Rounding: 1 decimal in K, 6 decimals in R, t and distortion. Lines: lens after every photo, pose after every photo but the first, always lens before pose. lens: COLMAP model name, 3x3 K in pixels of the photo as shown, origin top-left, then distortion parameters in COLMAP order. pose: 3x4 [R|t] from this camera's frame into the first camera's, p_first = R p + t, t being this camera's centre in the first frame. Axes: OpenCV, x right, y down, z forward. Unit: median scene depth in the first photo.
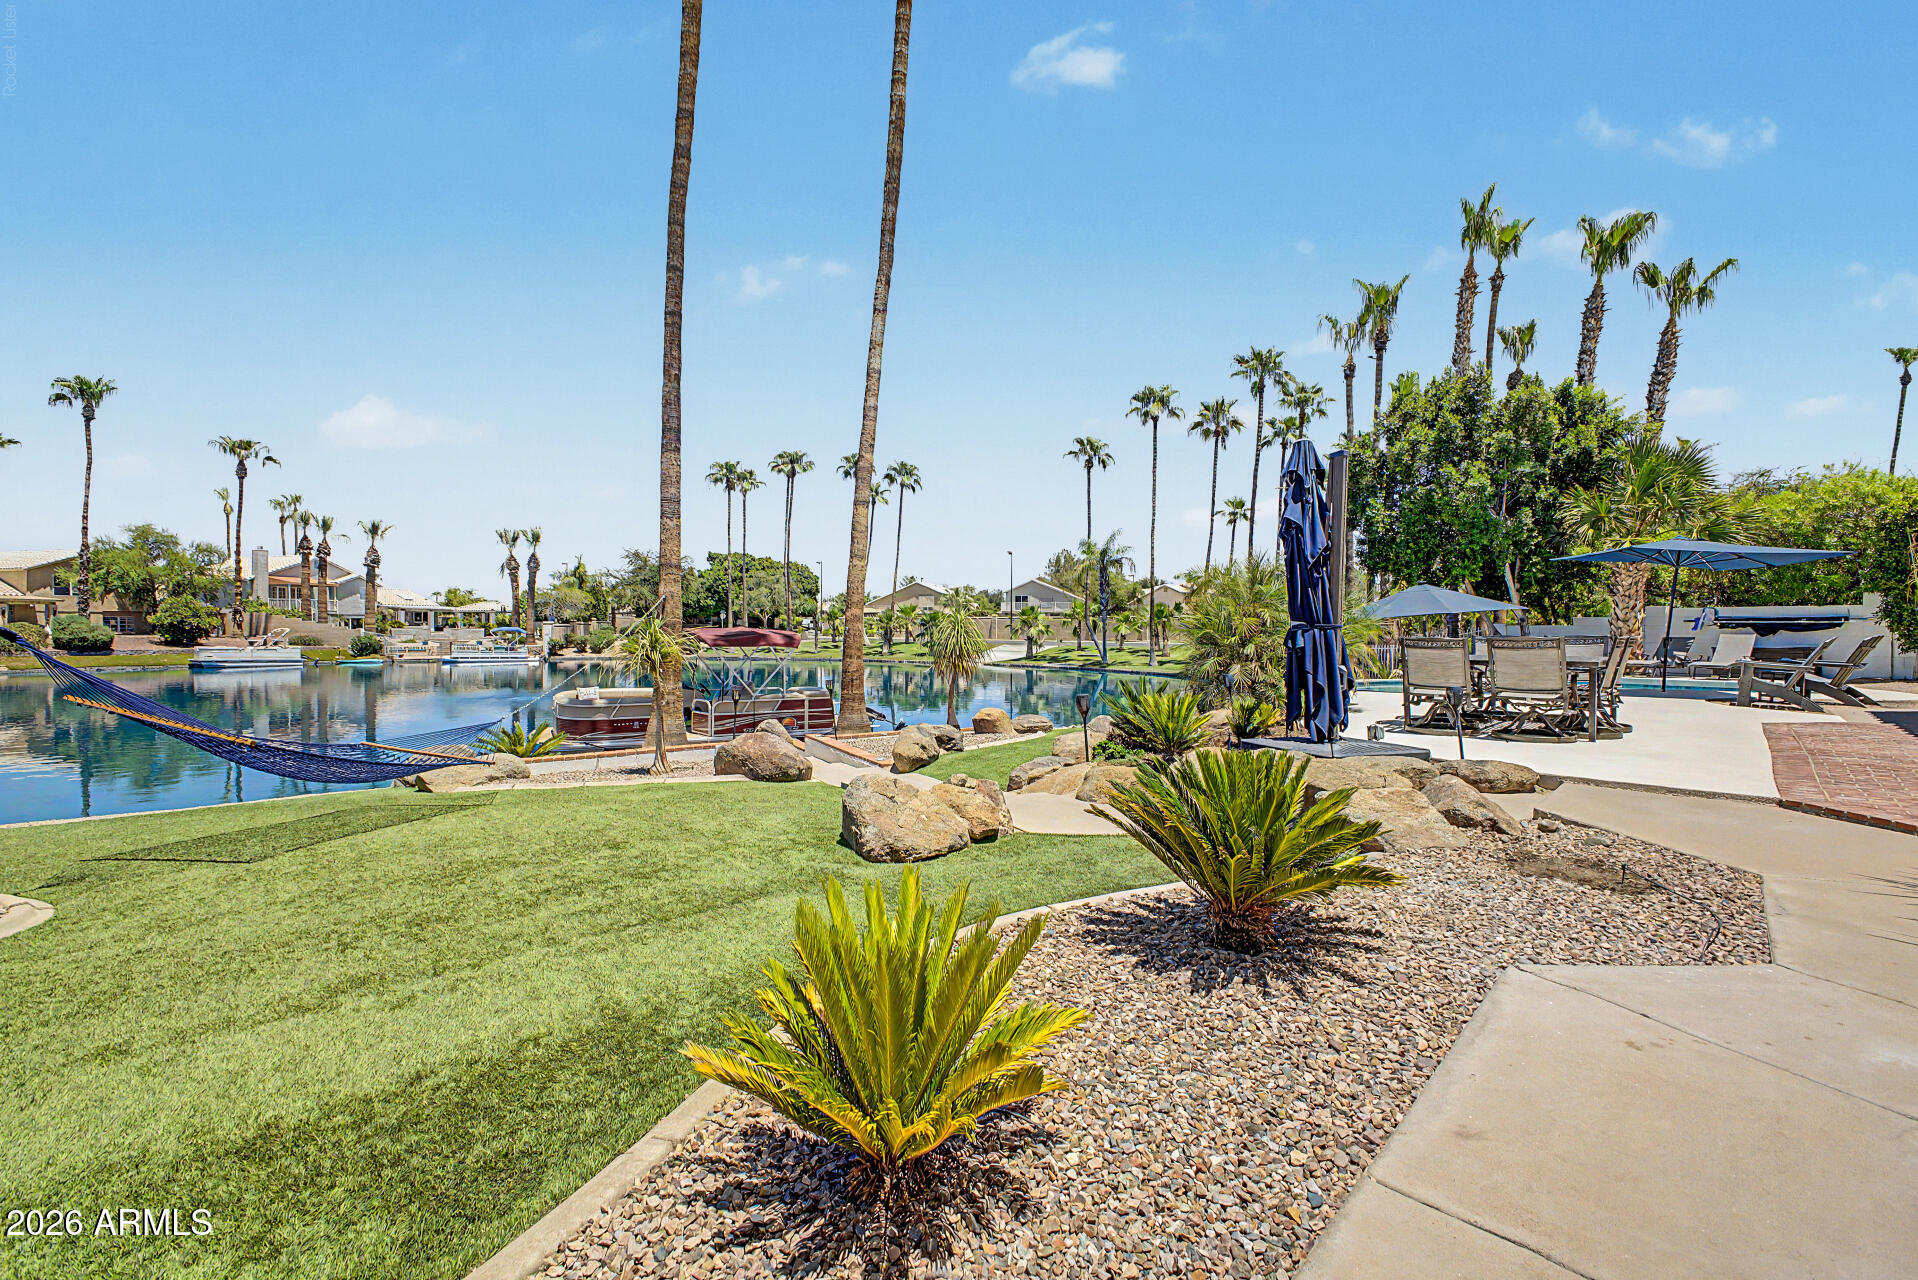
lens RADIAL K [[785.7, 0, 968.1], [0, 785.7, 631.2], [0, 0, 1]] dist [0.021287, -0.008560]
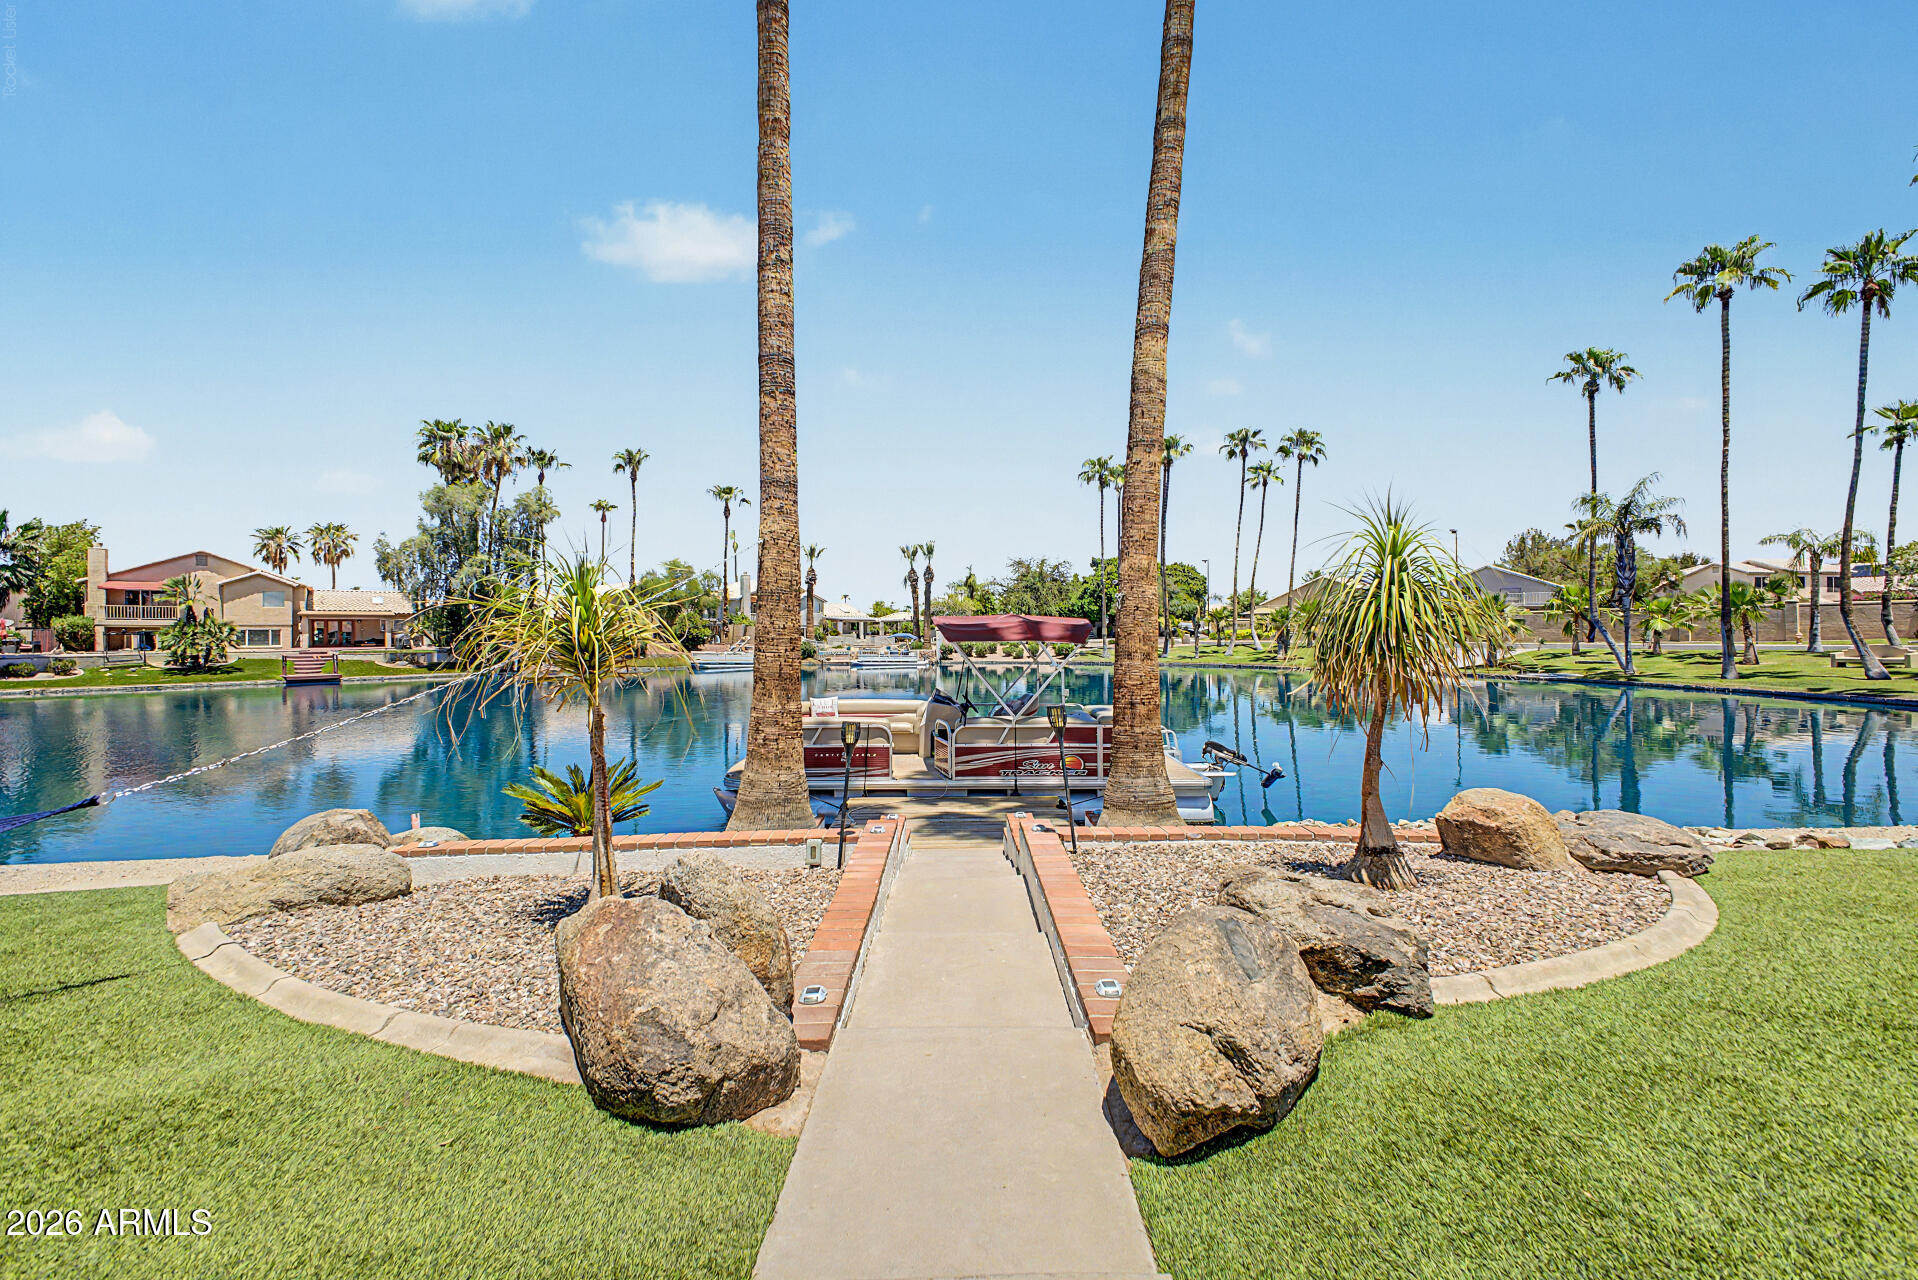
lens RADIAL K [[769.4, 0, 961.8], [0, 769.4, 636.6], [0, 0, 1]] dist [0.024238, -0.011079]
pose [[0.874781, -0.011546, -0.484380, -0.002832], [0.010817, 0.999932, -0.004300, 0.005152], [0.484397, -0.001478, 0.874847, 0.126353]]
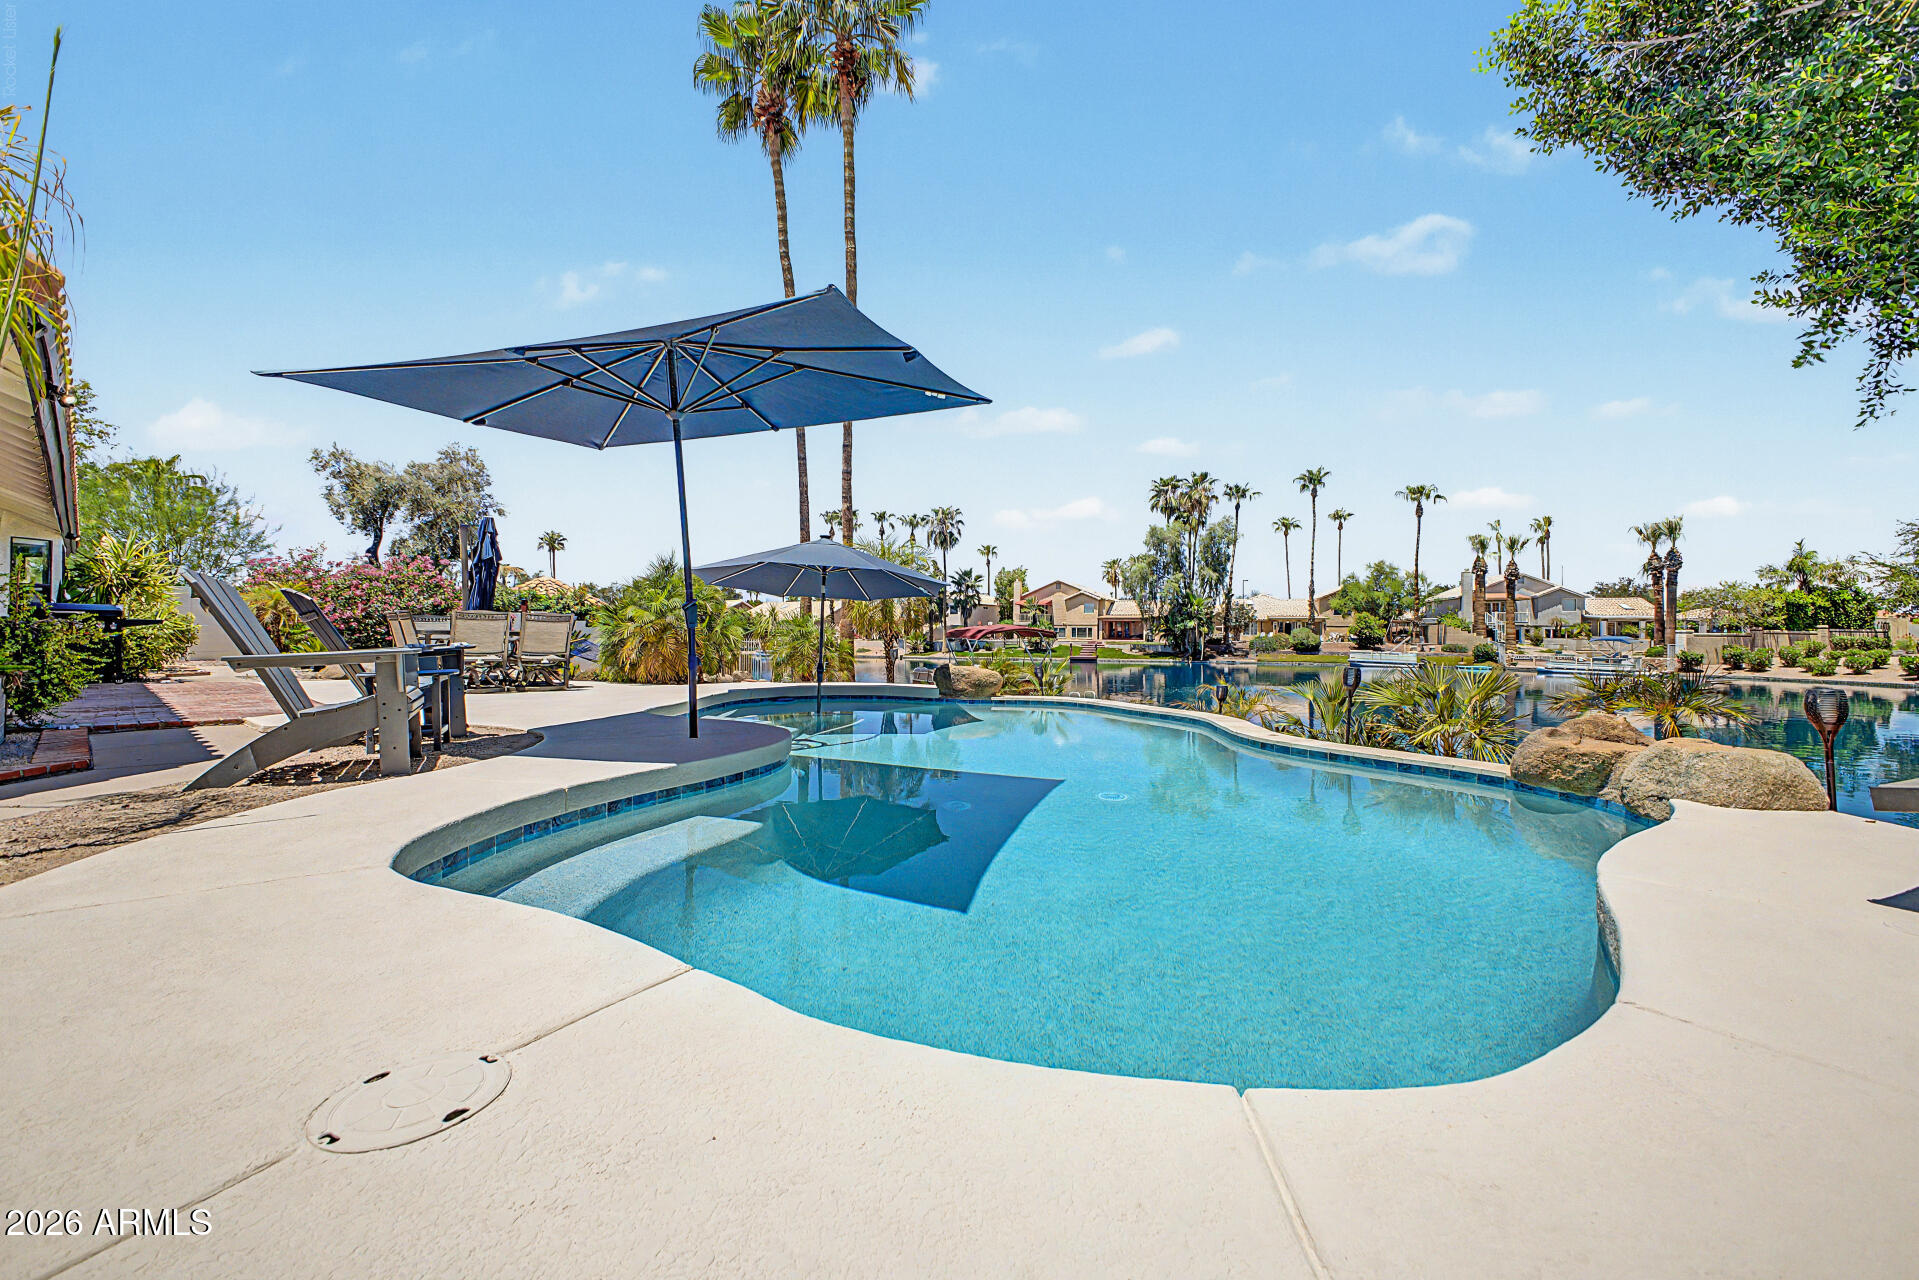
lens RADIAL K [[771.8, 0, 961.9], [0, 771.8, 629.8], [0, 0, 1]] dist [0.023470, -0.008386]
pose [[0.028958, -0.009782, -0.999533, 0.312162], [-0.011191, 0.999886, -0.010110, 0.005289], [0.999518, 0.011478, 0.028845, 0.278228]]
